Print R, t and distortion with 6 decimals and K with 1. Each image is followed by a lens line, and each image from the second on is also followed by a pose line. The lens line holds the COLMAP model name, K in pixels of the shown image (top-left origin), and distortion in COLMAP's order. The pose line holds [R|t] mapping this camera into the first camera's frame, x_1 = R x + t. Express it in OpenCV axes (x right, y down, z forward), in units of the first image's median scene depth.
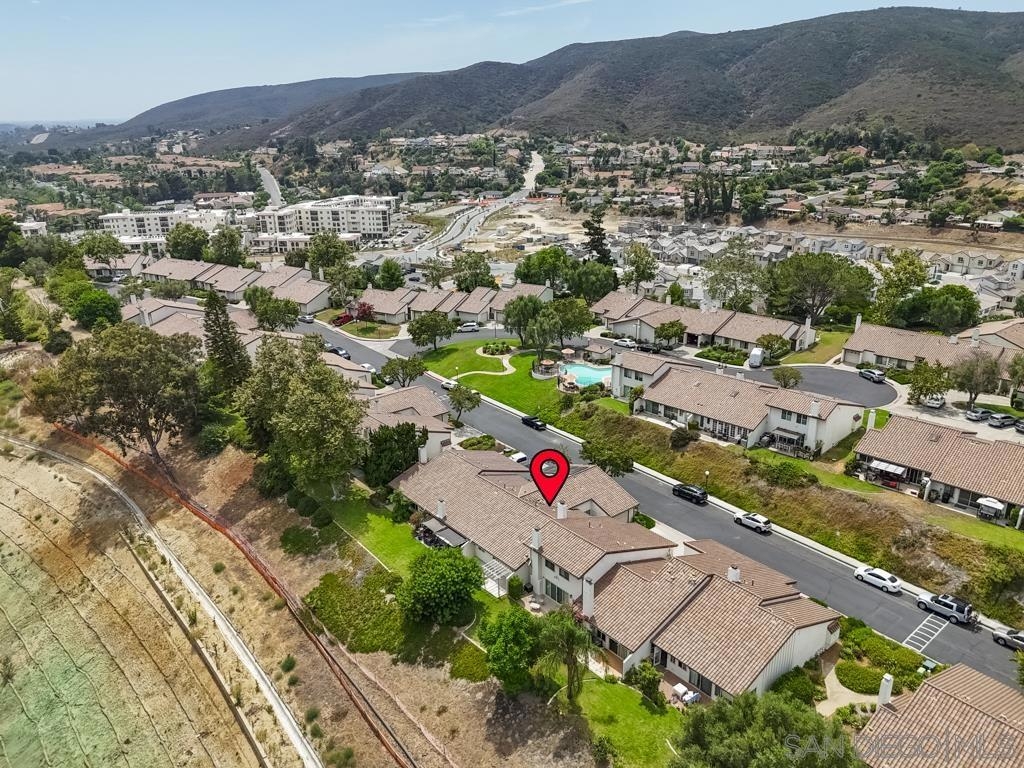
lens RADIAL K [[754.8, 0, 512.0], [0, 754.8, 384.0], [0, 0, 1]] dist [0.049707, -0.041606]
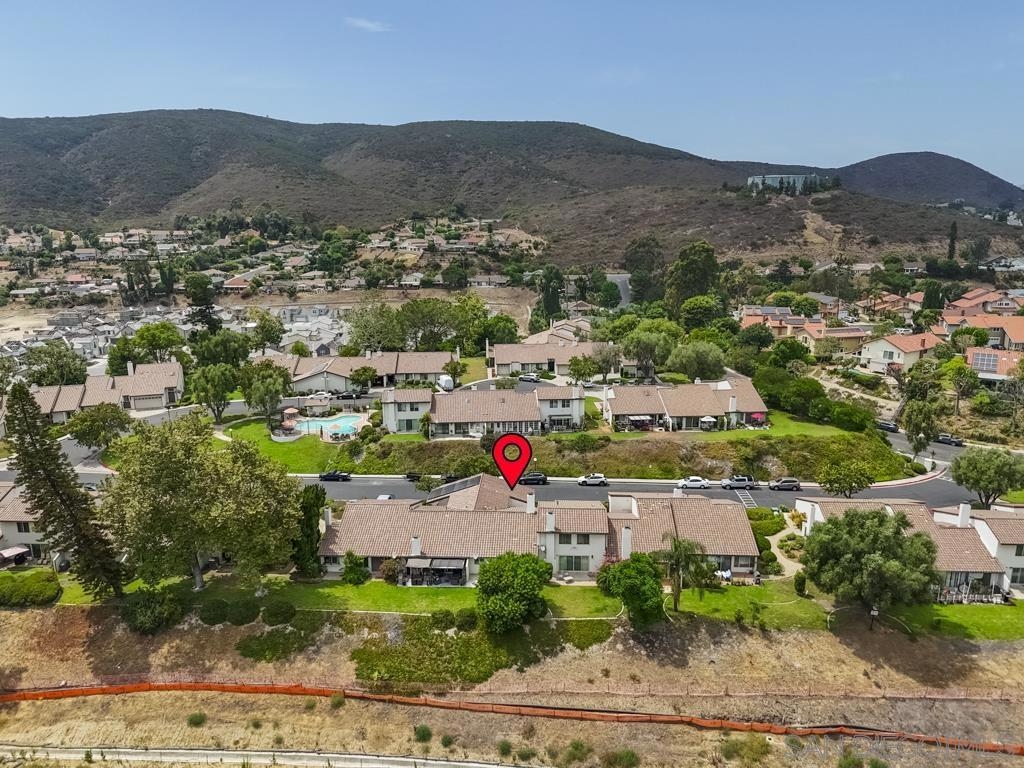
lens RADIAL K [[754.8, 0, 512.0], [0, 754.8, 384.0], [0, 0, 1]] dist [0.049707, -0.041606]
pose [[0.676780, -0.167752, 0.716818, -0.127910], [0.247234, 0.968933, -0.006672, -0.000046], [-0.693429, 0.181737, 0.697229, 0.036199]]
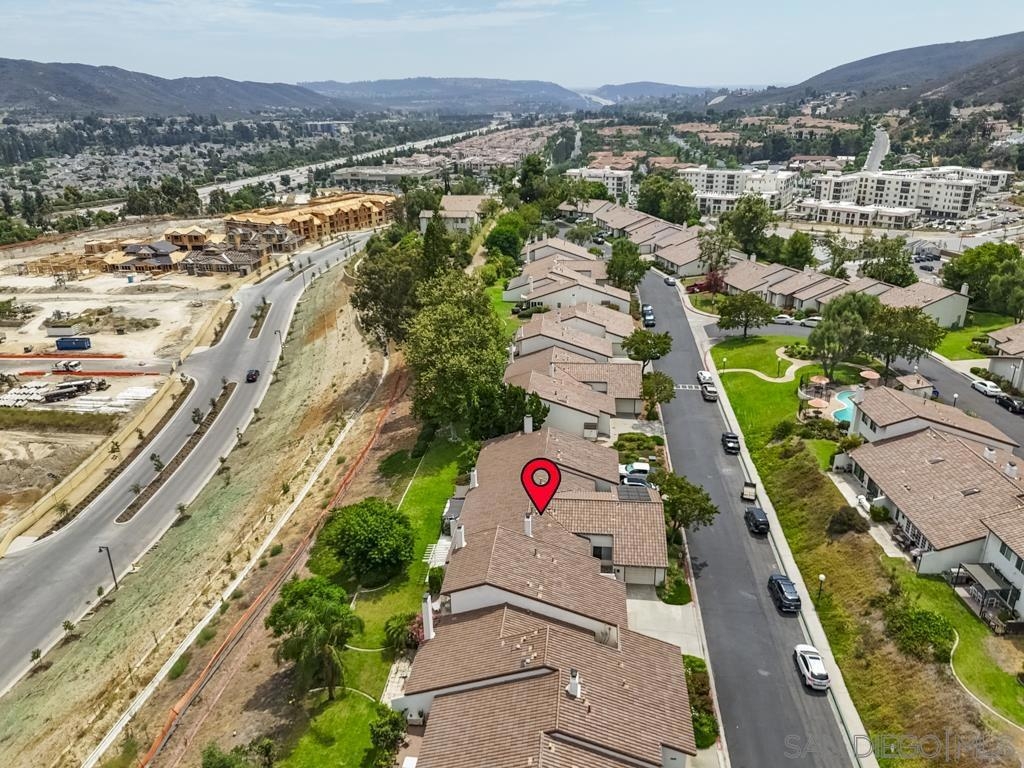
lens RADIAL K [[754.8, 0, 512.0], [0, 754.8, 384.0], [0, 0, 1]] dist [0.049707, -0.041606]
pose [[0.694735, 0.264555, -0.668845, 0.100428], [-0.235949, 0.962268, 0.135532, -0.016190], [0.679464, 0.063655, 0.730942, 0.064048]]
